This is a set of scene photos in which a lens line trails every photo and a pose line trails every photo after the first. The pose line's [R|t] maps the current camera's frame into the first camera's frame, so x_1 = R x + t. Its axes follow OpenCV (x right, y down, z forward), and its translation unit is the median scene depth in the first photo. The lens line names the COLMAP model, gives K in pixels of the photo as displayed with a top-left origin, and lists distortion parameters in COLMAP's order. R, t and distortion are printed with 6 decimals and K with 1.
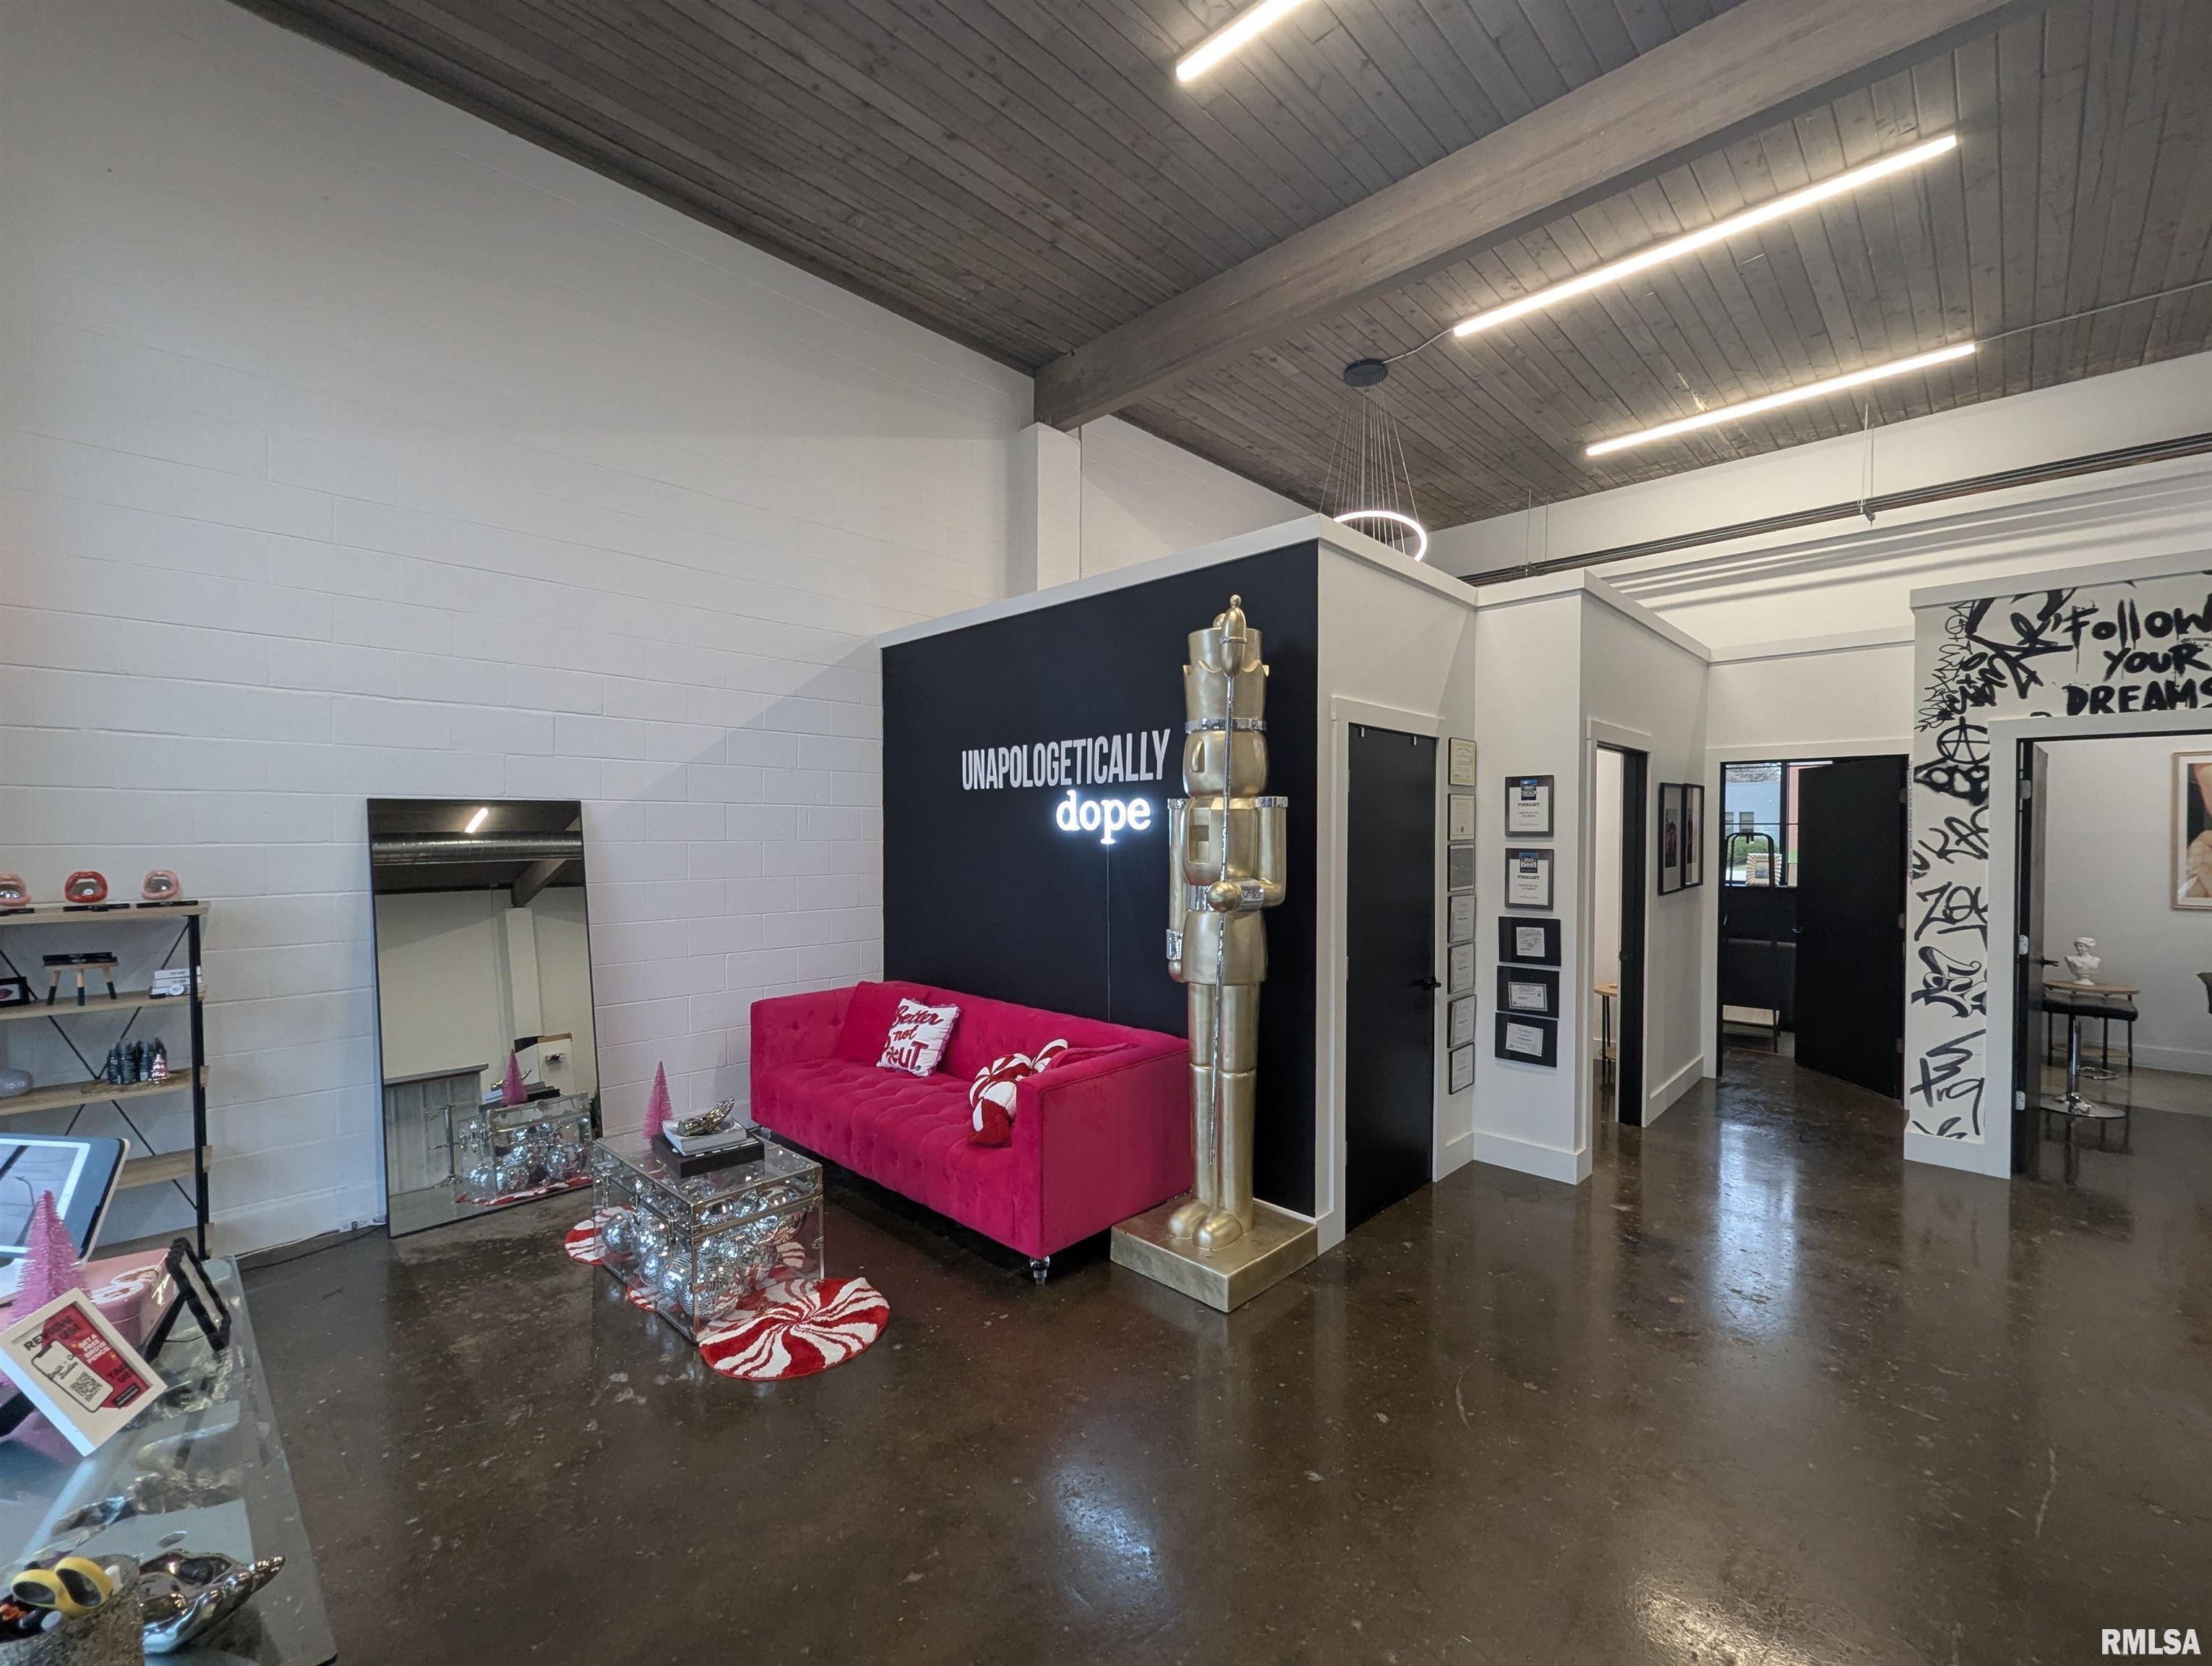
lens RADIAL K [[915.0, 0, 1116.7], [0, 915.0, 844.1], [0, 0, 1]] dist [0.000285, -0.000454]
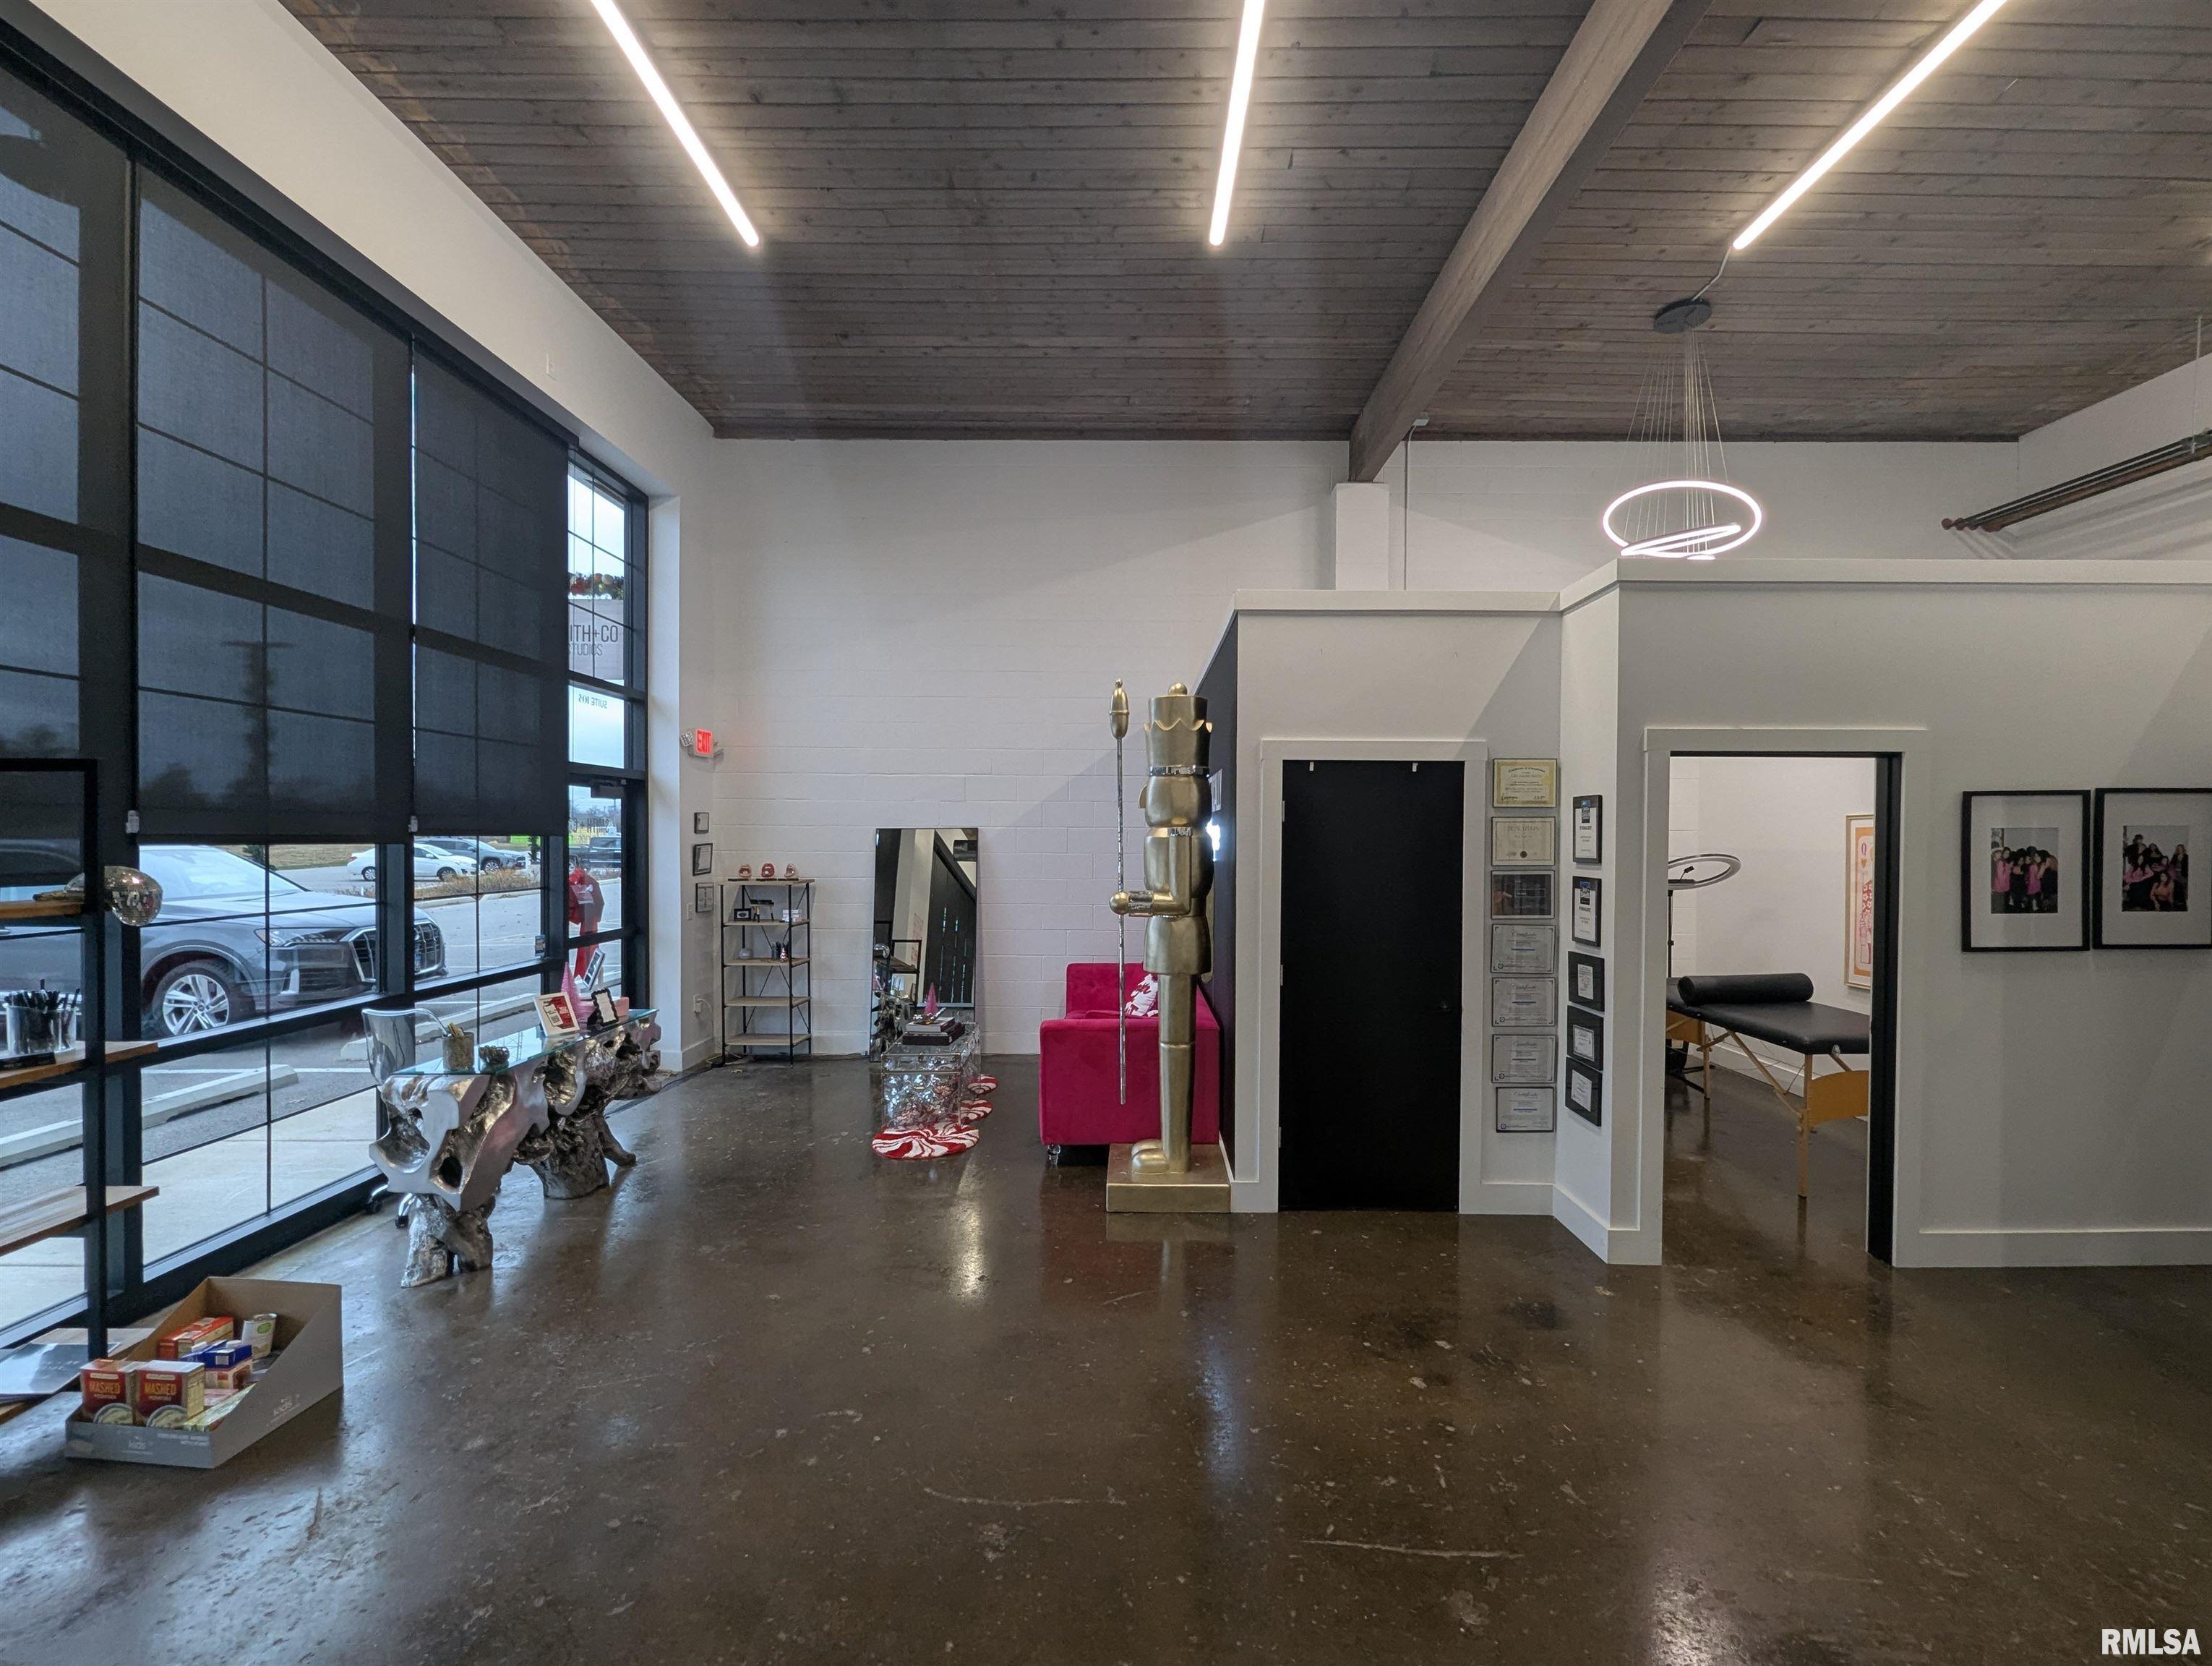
lens RADIAL K [[915.0, 0, 1117.9], [0, 915.0, 840.6], [0, 0, 1]] dist [0.000285, -0.000454]
pose [[0.689404, 0.006696, -0.724346, 0.910852], [-0.014363, 0.999887, -0.004427, -0.023658], [0.724234, 0.013456, 0.689423, 0.061811]]
